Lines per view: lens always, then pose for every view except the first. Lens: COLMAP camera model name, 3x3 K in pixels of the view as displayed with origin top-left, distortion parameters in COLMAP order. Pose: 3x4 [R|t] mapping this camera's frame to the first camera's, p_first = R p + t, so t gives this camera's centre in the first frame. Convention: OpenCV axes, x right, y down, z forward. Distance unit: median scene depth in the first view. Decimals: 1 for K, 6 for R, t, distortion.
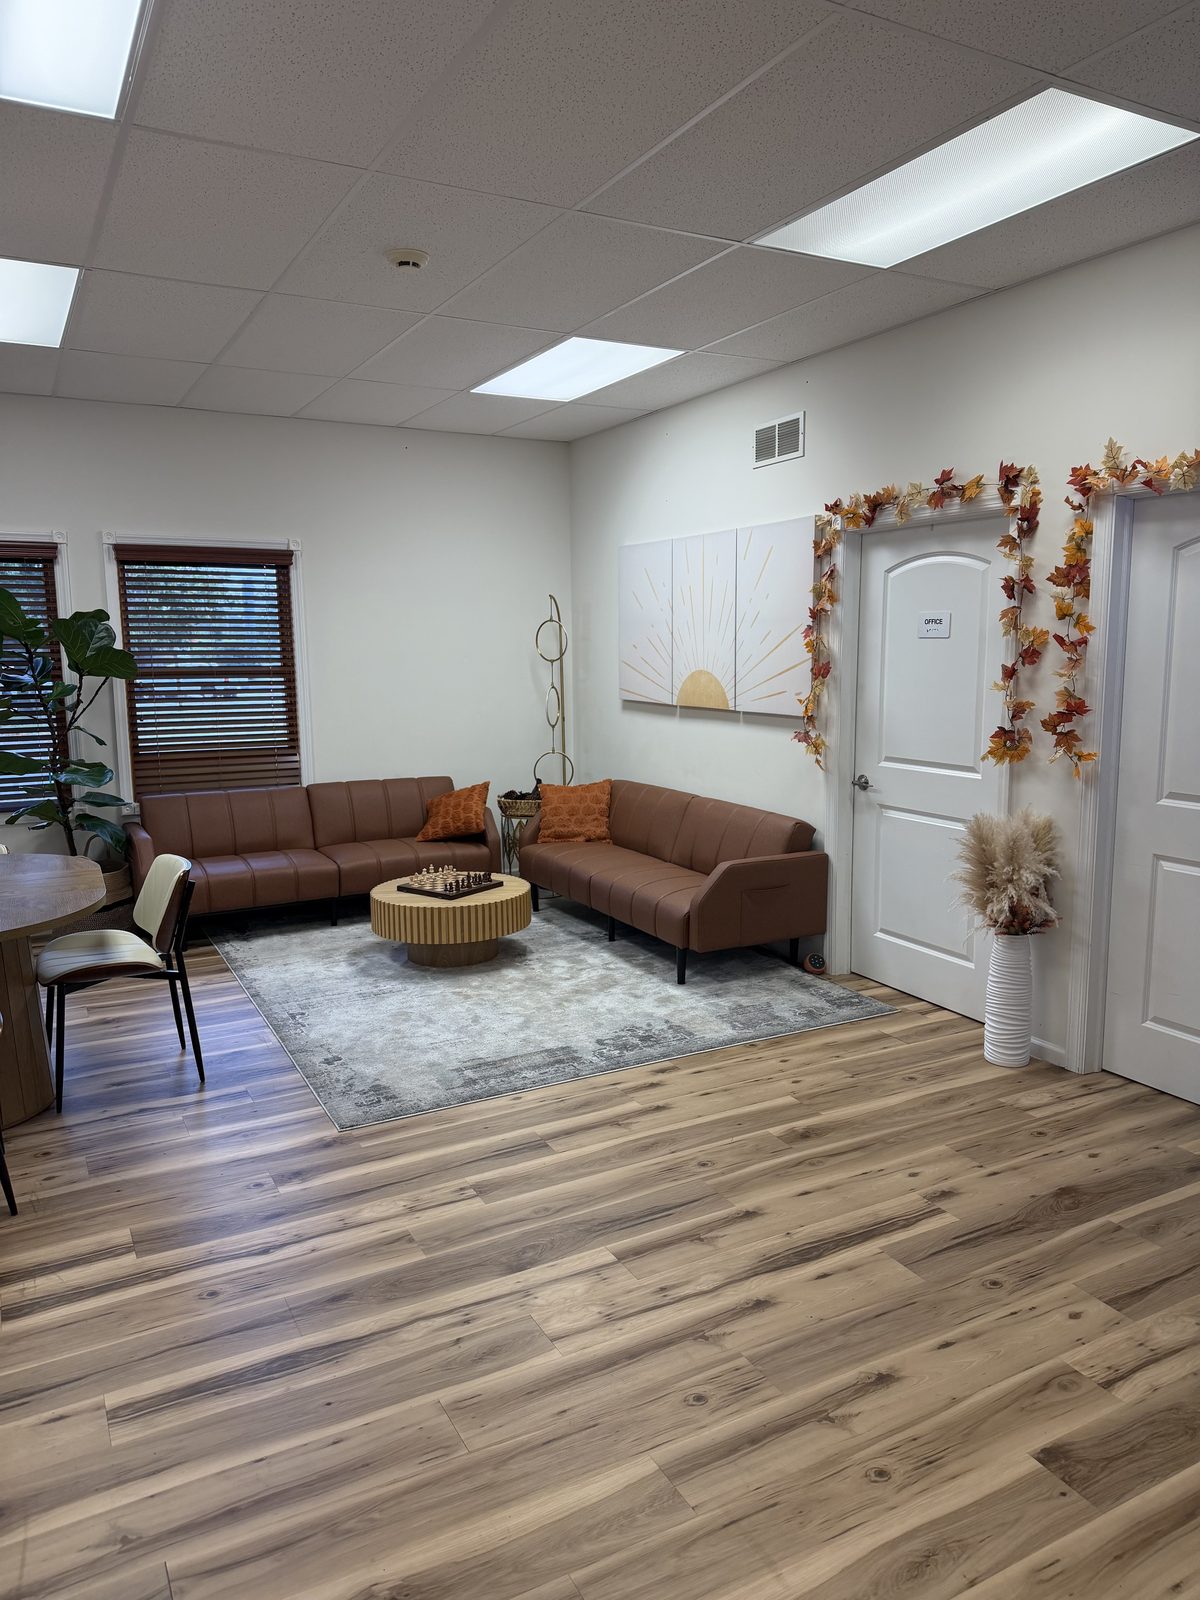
lens RADIAL K [[1101.3, 0, 600.0], [0, 1101.3, 800.0], [0, 0, 1]] dist [0.208946, -0.407709]
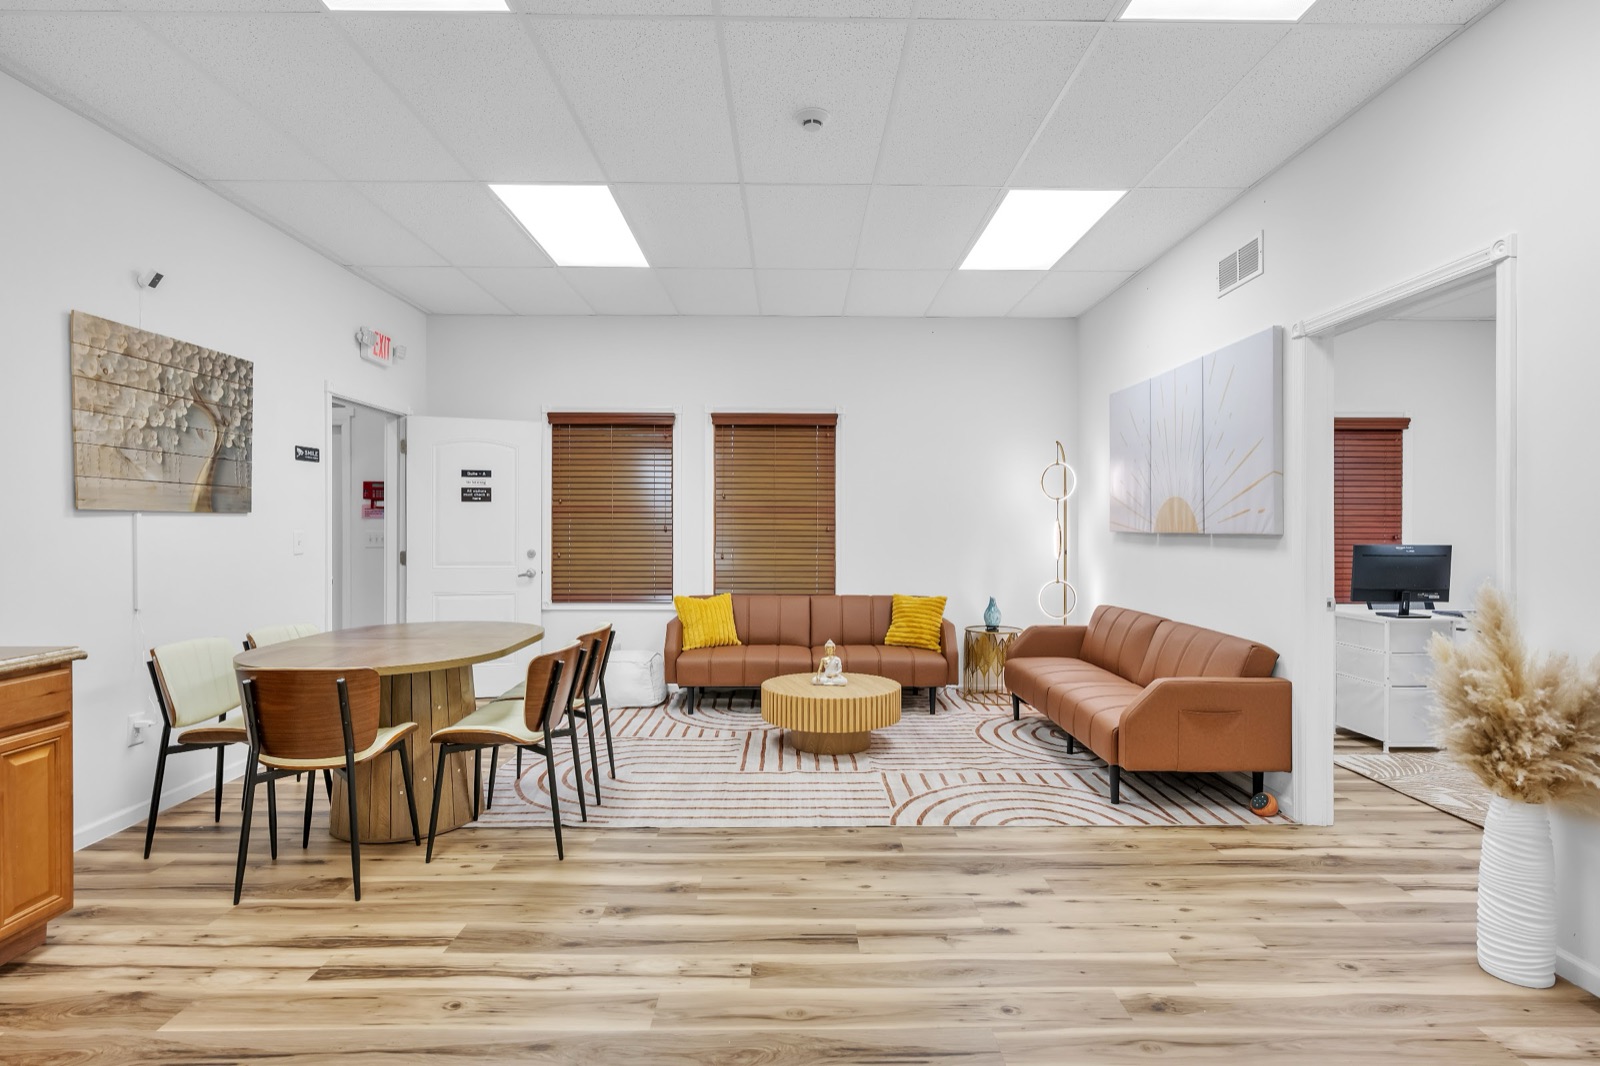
lens RADIAL K [[805.7, 0, 804.6], [0, 805.7, 527.4], [0, 0, 1]] dist [0.001480, 0.000314]
pose [[0.887329, 0.009437, -0.461041, 0.140638], [-0.077569, 0.988599, -0.129055, 0.034730], [0.454567, 0.150276, 0.877944, 0.210526]]
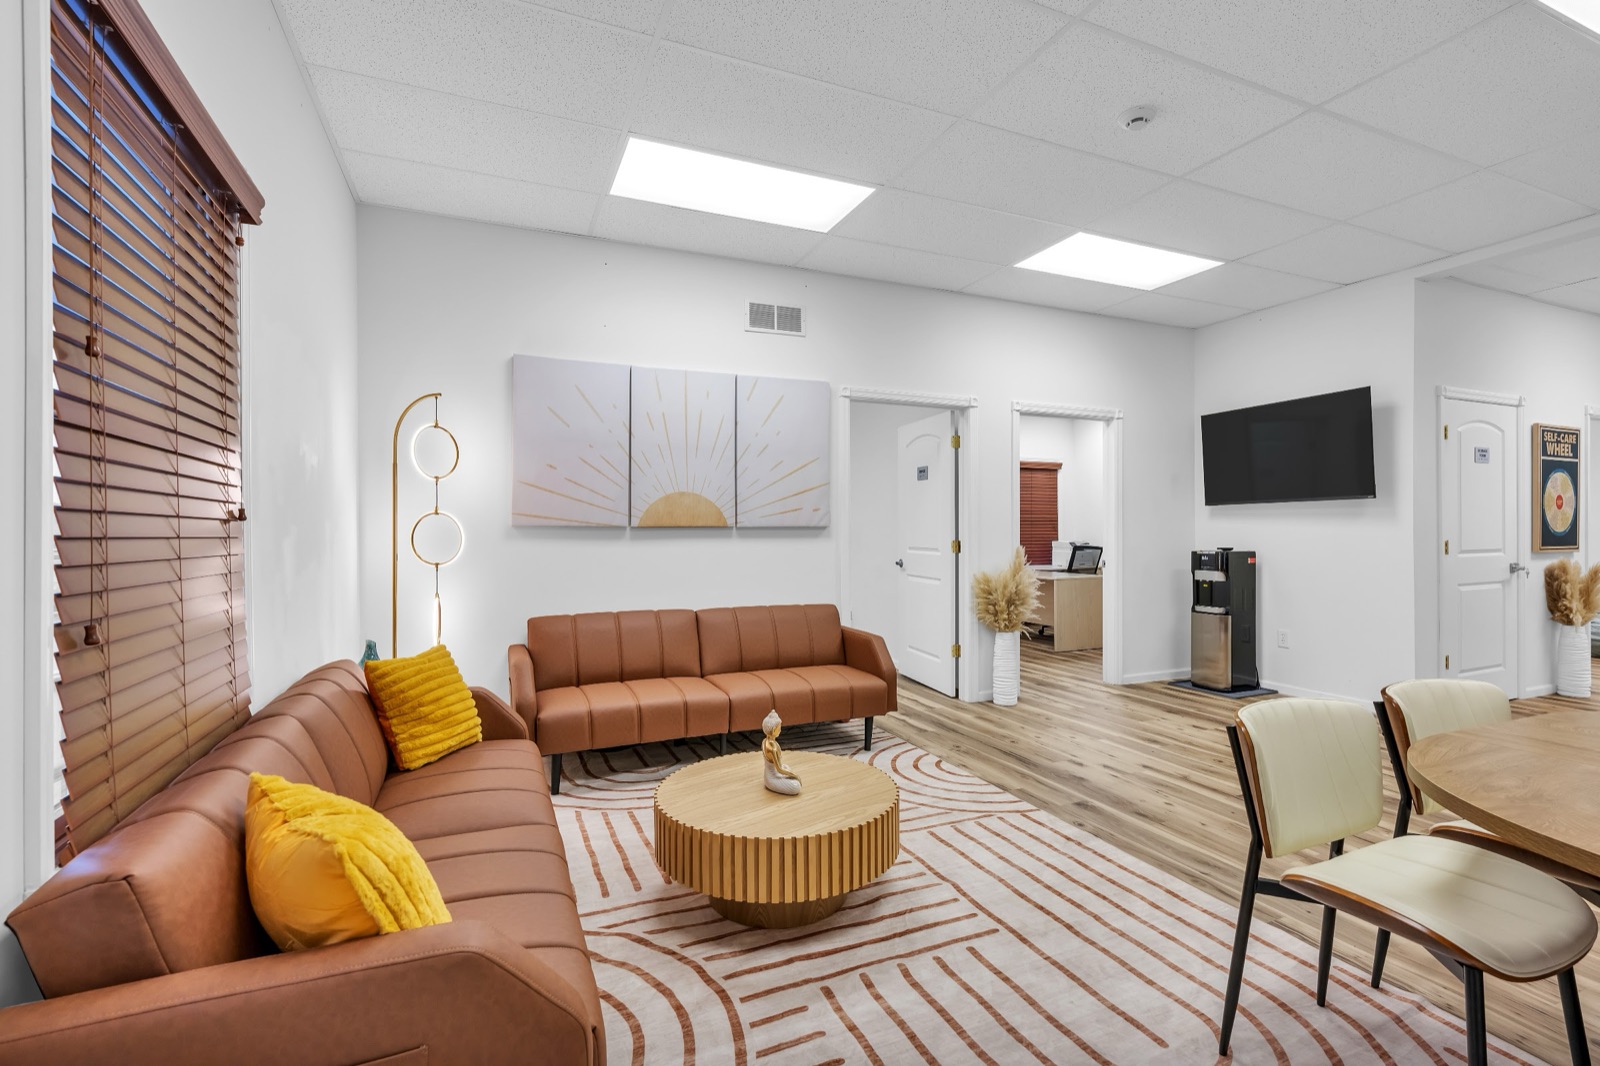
lens RADIAL K [[723.4, 0, 795.4], [0, 723.4, 526.1], [0, 0, 1]] dist [0.001930, 0.000300]
pose [[0.086685, 0.016264, 0.996103, -0.631440], [0.147899, 0.988577, -0.029012, -0.051819], [-0.985196, 0.149838, 0.083290, 0.895753]]
